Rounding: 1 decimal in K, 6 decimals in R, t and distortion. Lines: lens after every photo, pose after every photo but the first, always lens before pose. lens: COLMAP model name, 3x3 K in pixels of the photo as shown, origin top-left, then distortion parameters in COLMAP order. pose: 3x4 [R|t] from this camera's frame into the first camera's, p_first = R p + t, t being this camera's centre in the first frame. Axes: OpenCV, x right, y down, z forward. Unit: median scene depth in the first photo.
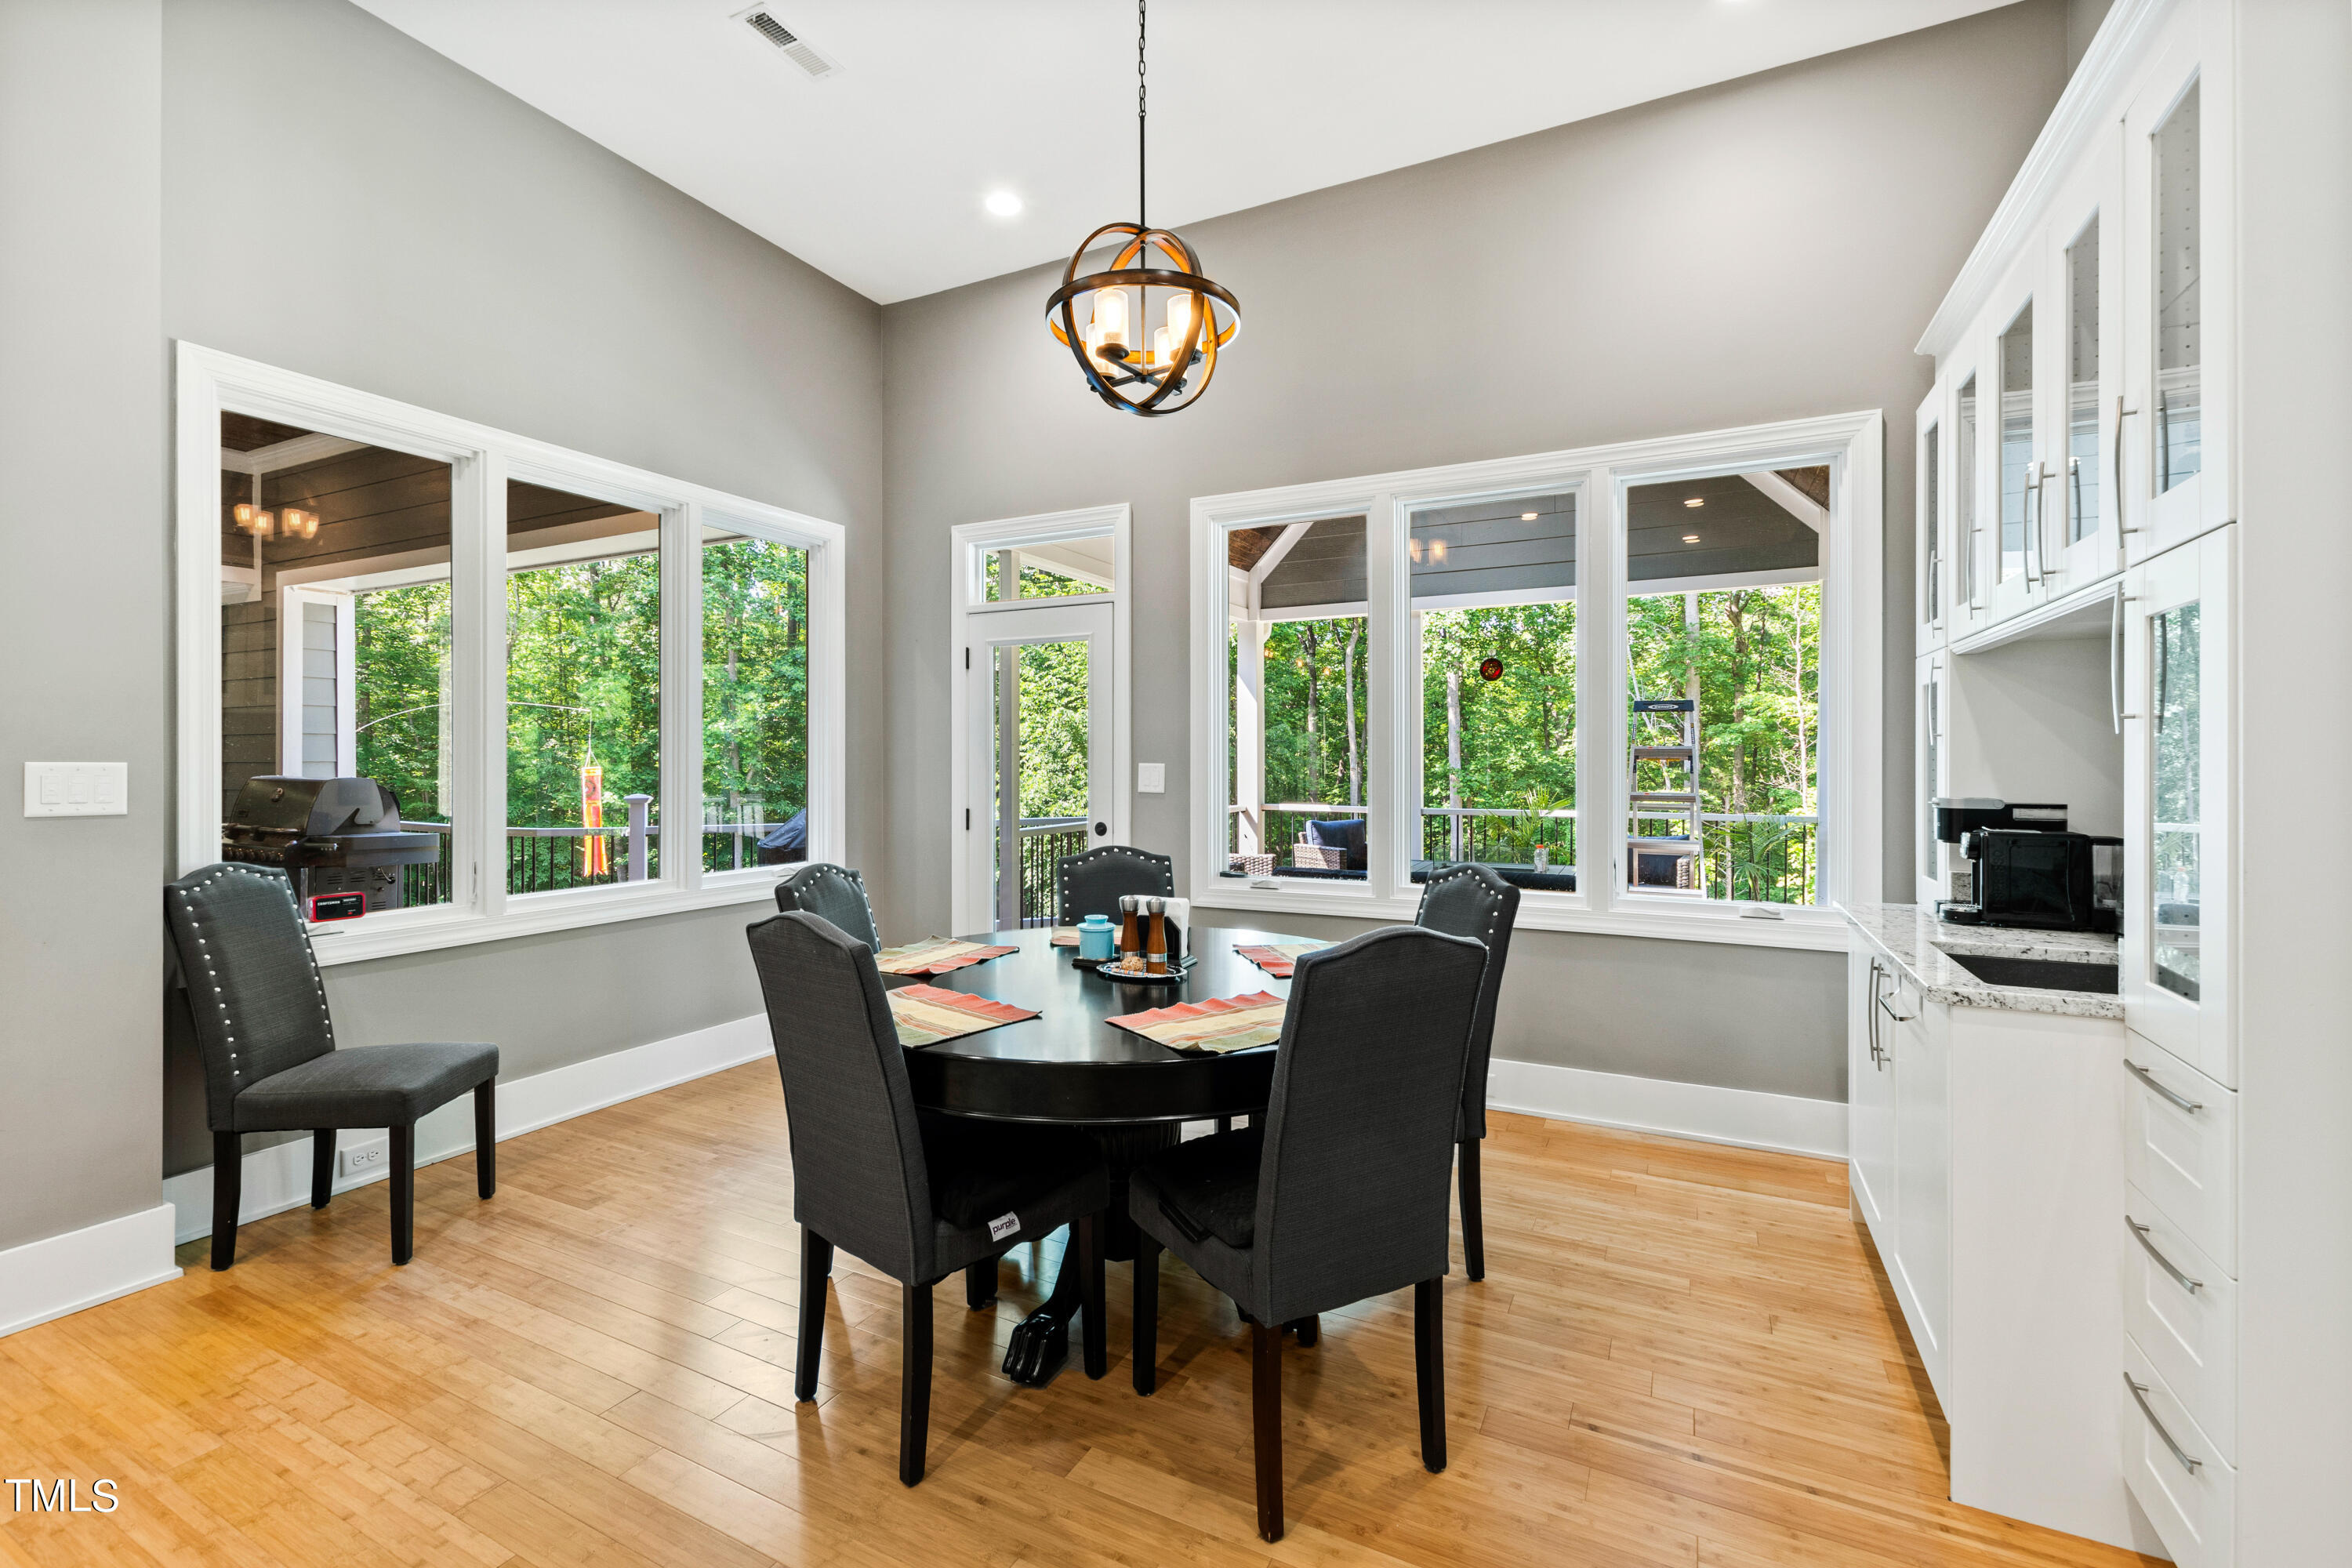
lens RADIAL K [[1031.0, 0, 1161.3], [0, 1031.0, 769.1], [0, 0, 1]] dist [-0.002380, -0.000429]
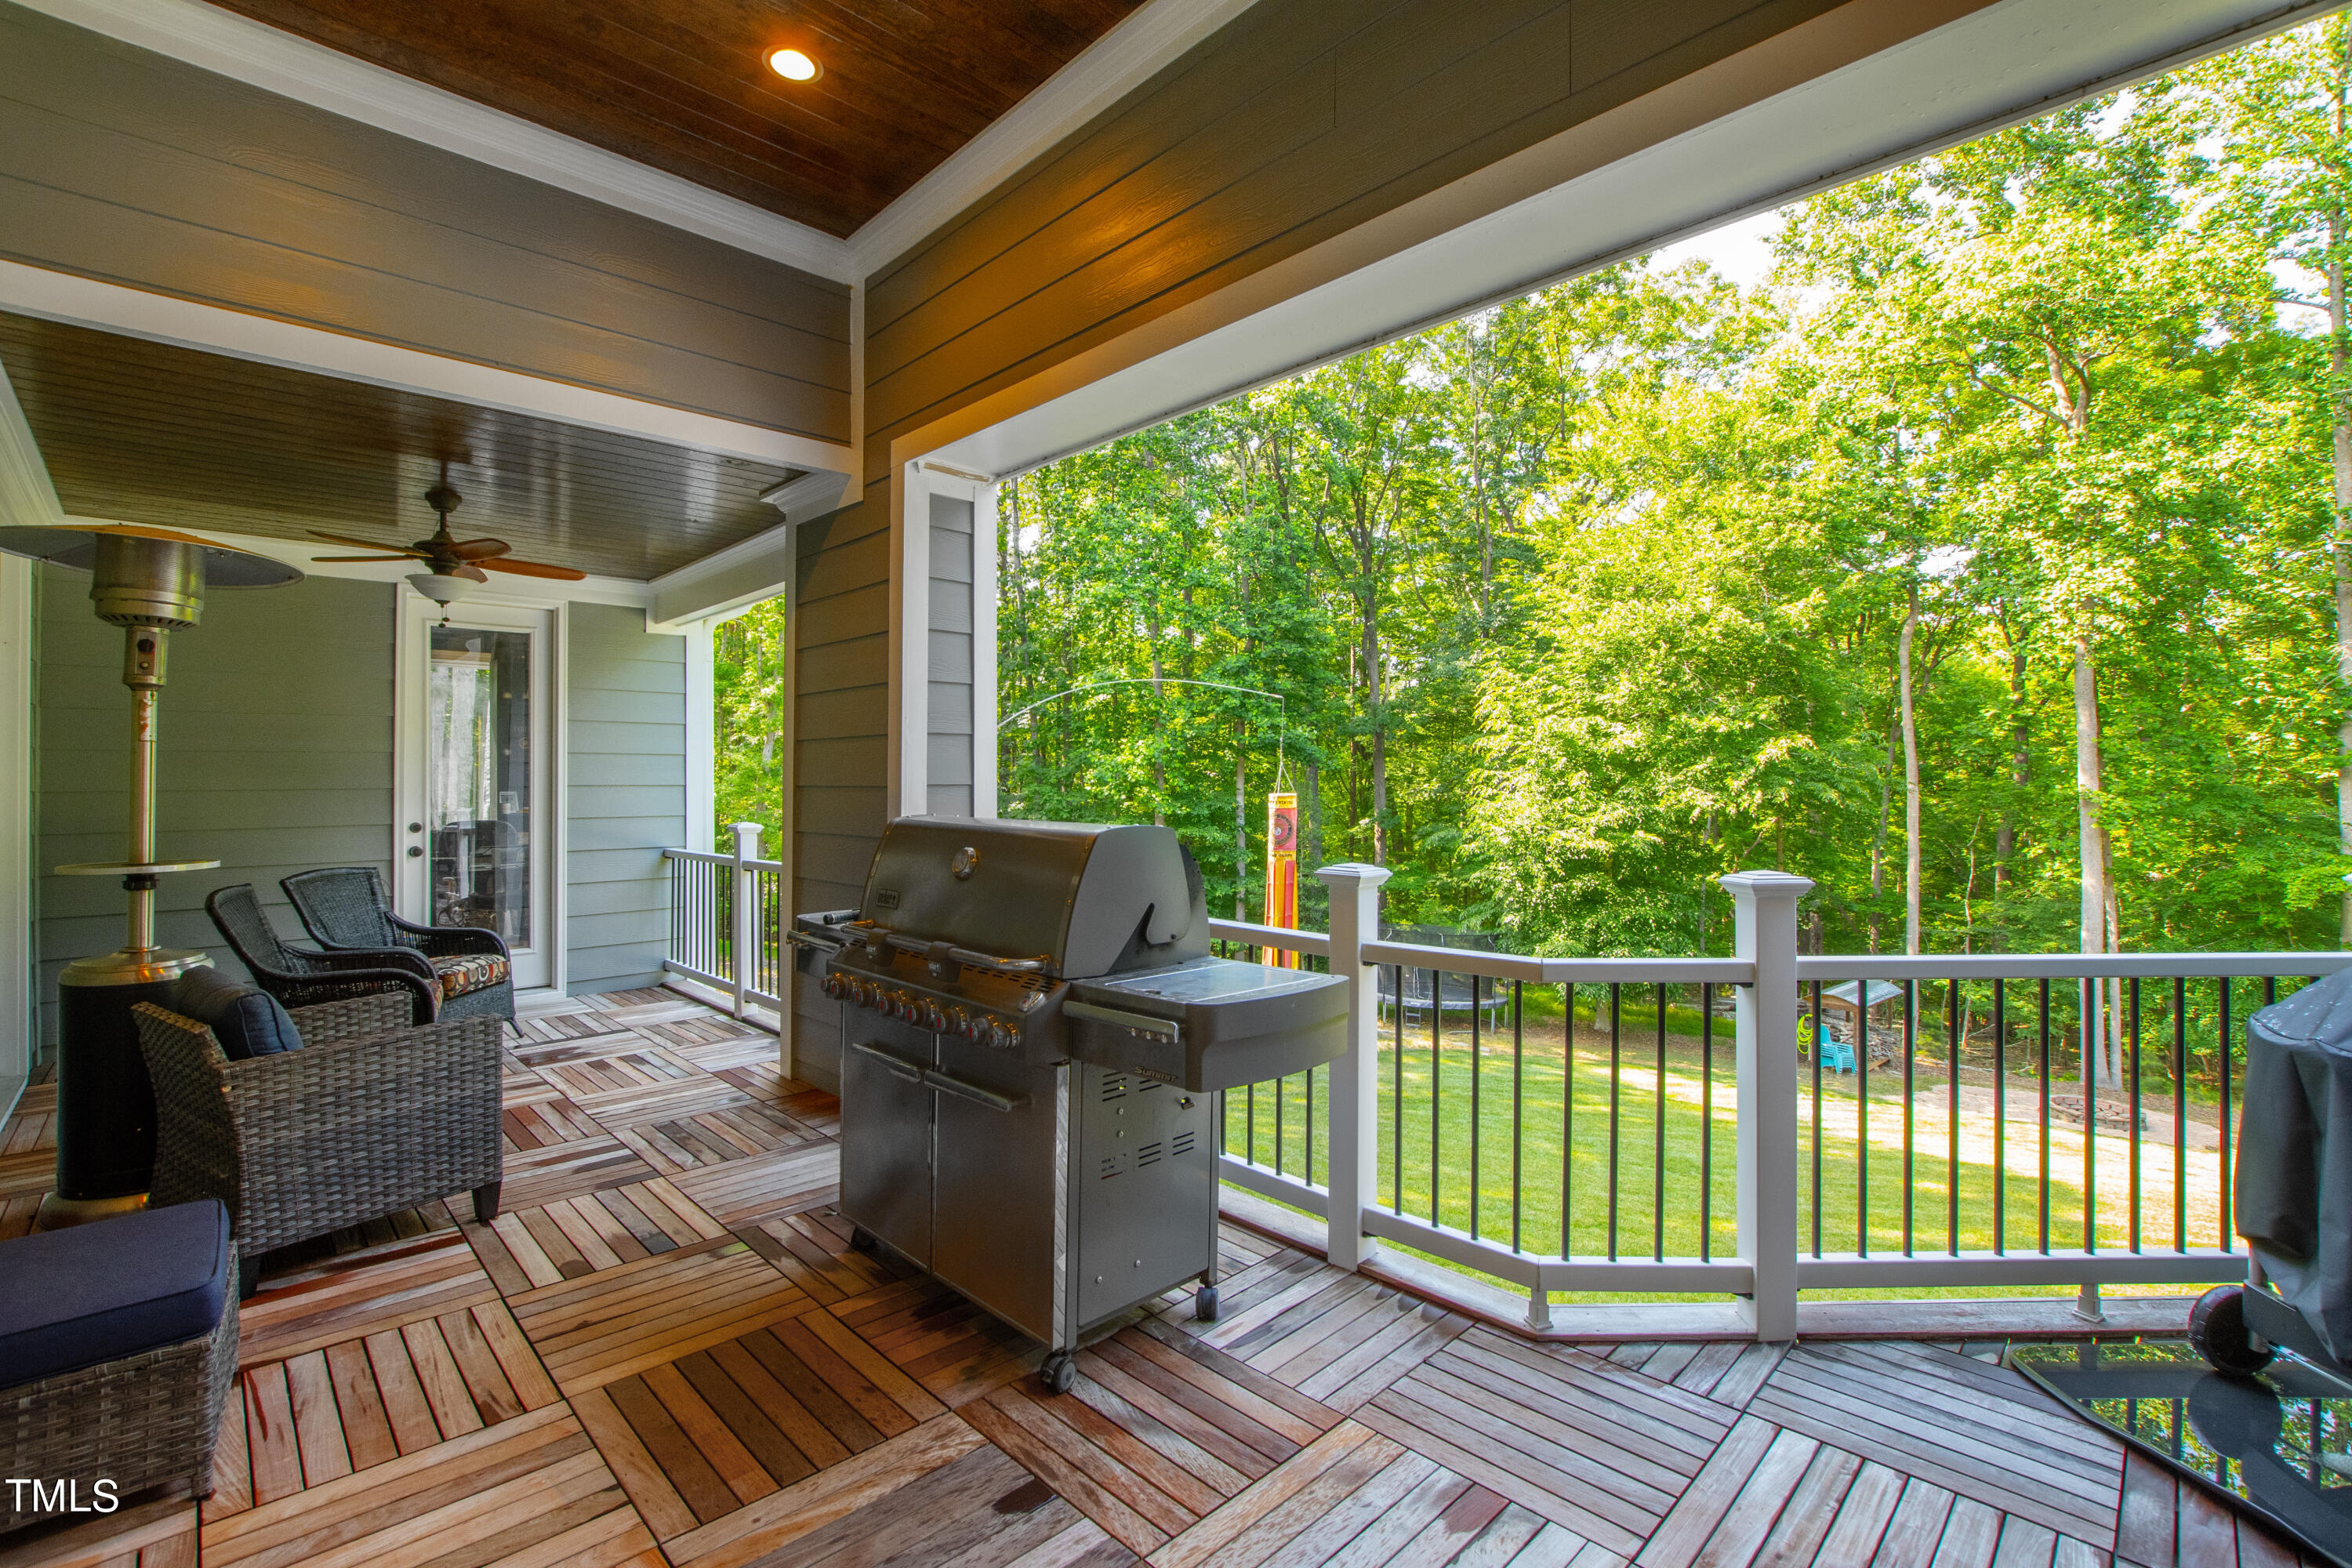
lens RADIAL K [[1031.0, 0, 1161.3], [0, 1031.0, 769.1], [0, 0, 1]] dist [-0.002380, -0.000429]
pose [[0.948896, -0.004743, -0.315555, -0.539810], [-0.001055, 0.999834, -0.018201, -0.006343], [0.315588, 0.017604, 0.948733, 0.516067]]
